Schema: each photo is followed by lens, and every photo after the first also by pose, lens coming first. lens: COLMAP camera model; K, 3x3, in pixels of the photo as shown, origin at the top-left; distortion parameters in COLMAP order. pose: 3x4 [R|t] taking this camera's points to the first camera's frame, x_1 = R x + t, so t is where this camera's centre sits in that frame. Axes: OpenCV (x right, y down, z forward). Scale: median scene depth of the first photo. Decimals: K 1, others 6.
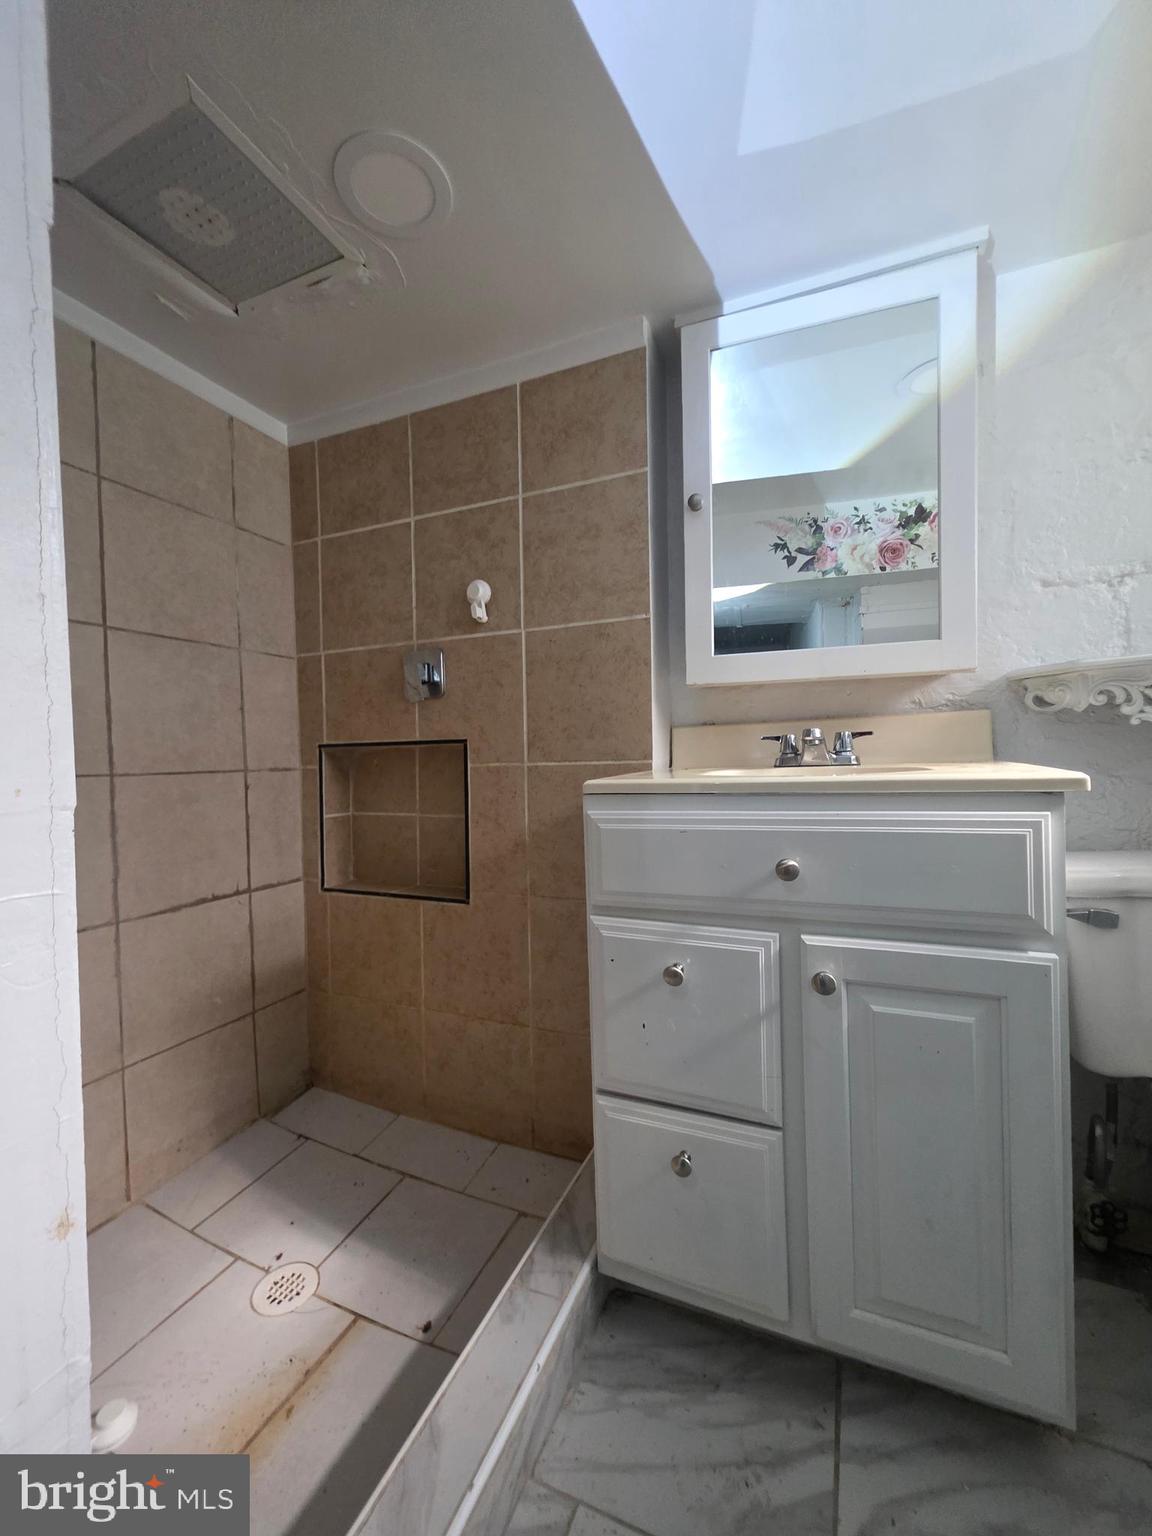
lens RADIAL K [[617.8, 0, 572.4], [0, 617.8, 766.9], [0, 0, 1]] dist [0.005566, -0.001566]
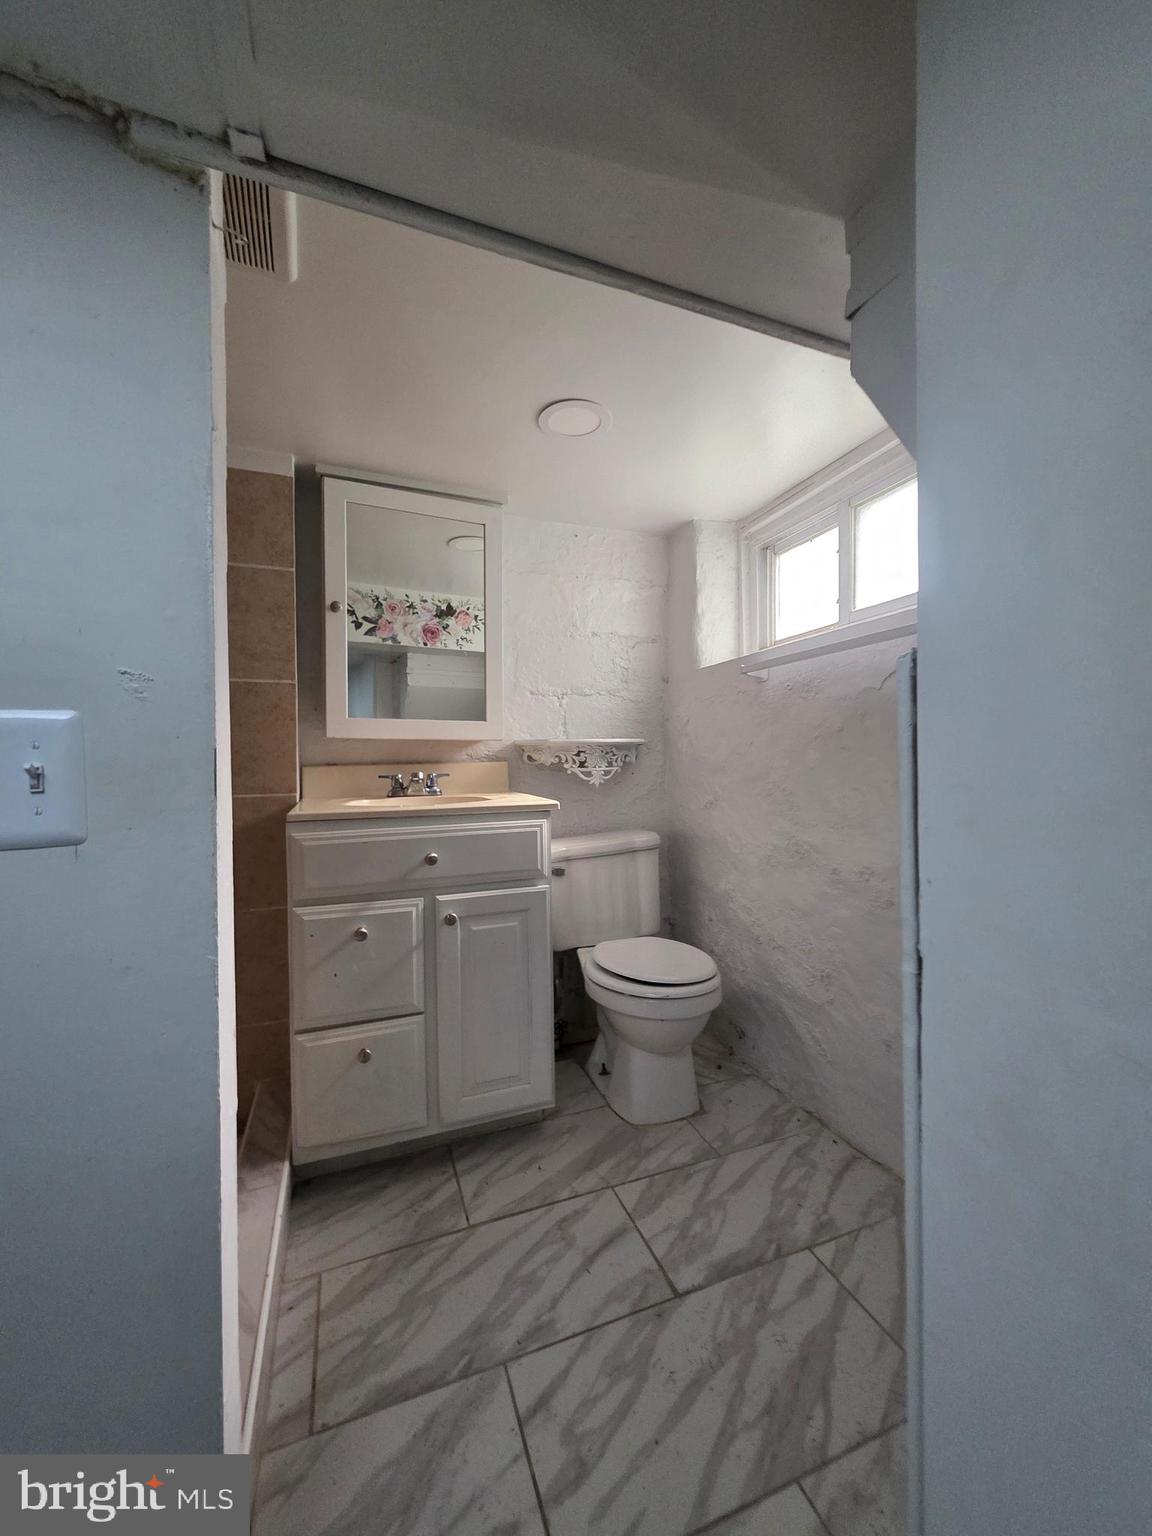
lens RADIAL K [[617.8, 0, 581.0], [0, 617.8, 767.9], [0, 0, 1]] dist [0.005566, -0.001566]
pose [[0.710351, 0.011671, 0.703751, -0.414430], [0.006077, 0.999724, -0.022713, -0.036194], [-0.703821, 0.020411, 0.710084, -0.391277]]
